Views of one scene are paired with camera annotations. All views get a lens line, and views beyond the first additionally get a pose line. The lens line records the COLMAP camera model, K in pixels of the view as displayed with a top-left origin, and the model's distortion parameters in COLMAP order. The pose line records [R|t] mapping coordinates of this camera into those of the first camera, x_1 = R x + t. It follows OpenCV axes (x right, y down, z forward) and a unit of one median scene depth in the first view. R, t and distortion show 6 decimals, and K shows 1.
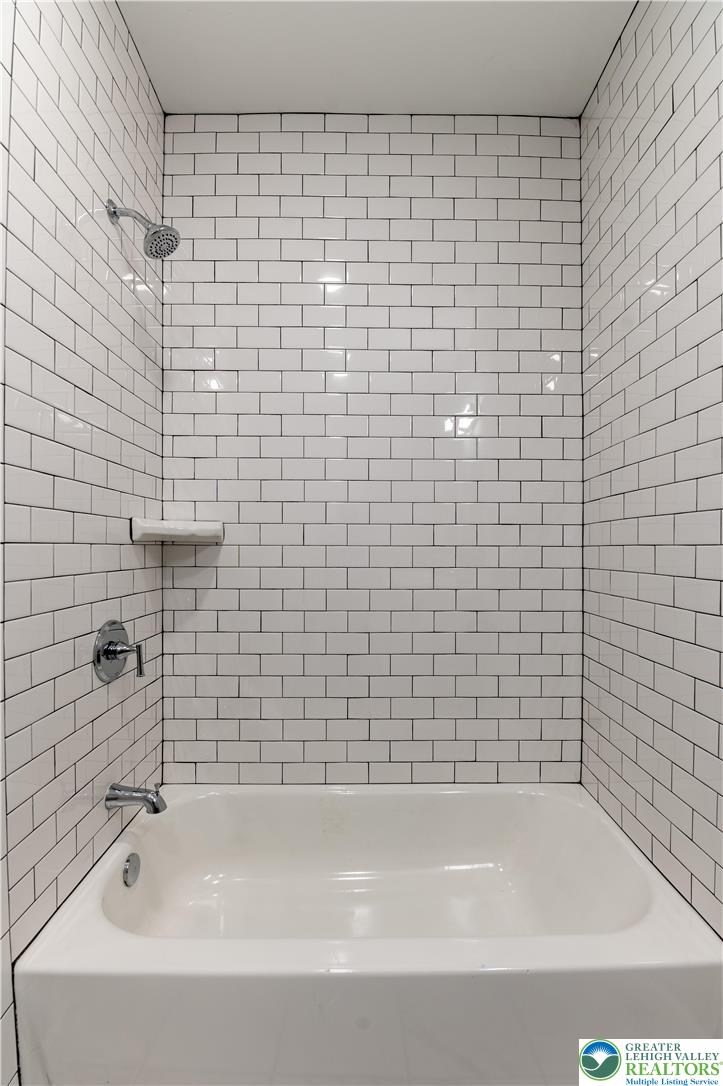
lens RADIAL K [[480.3, 0, 366.0], [0, 480.3, 553.3], [0, 0, 1]] dist [-0.014245, -0.000684]
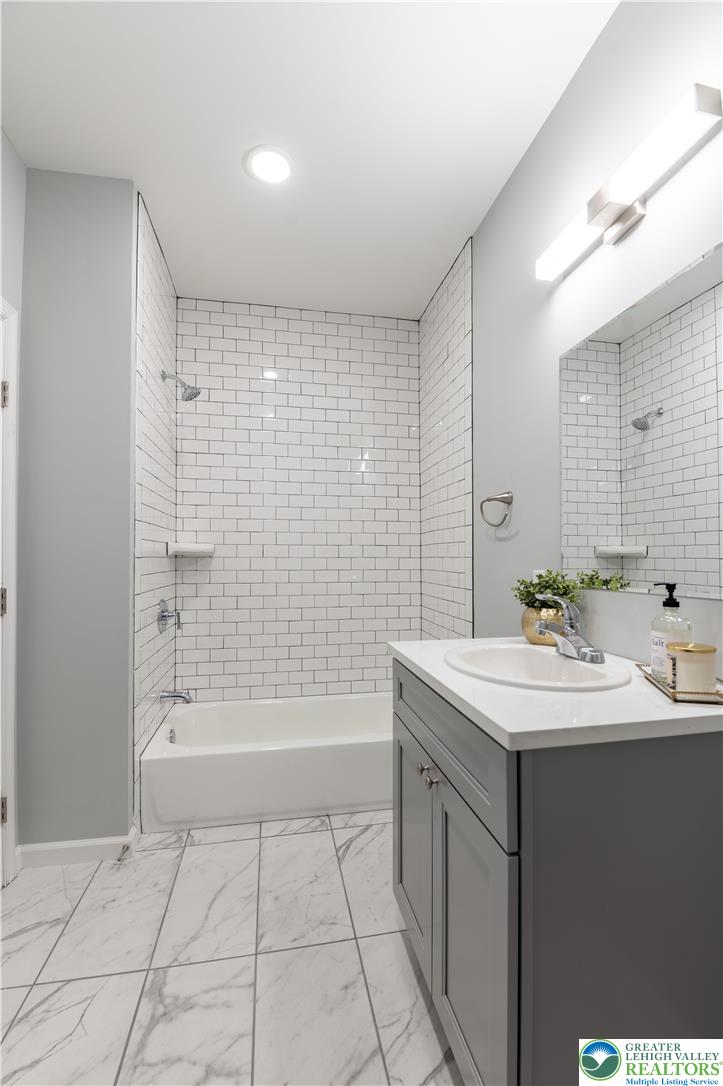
lens RADIAL K [[480.3, 0, 366.0], [0, 480.3, 553.3], [0, 0, 1]] dist [-0.014245, -0.000684]
pose [[0.983720, -0.000660, 0.179707, -0.076429], [0.004787, 0.999735, -0.022532, 0.008712], [-0.179645, 0.023026, 0.983462, -0.746861]]
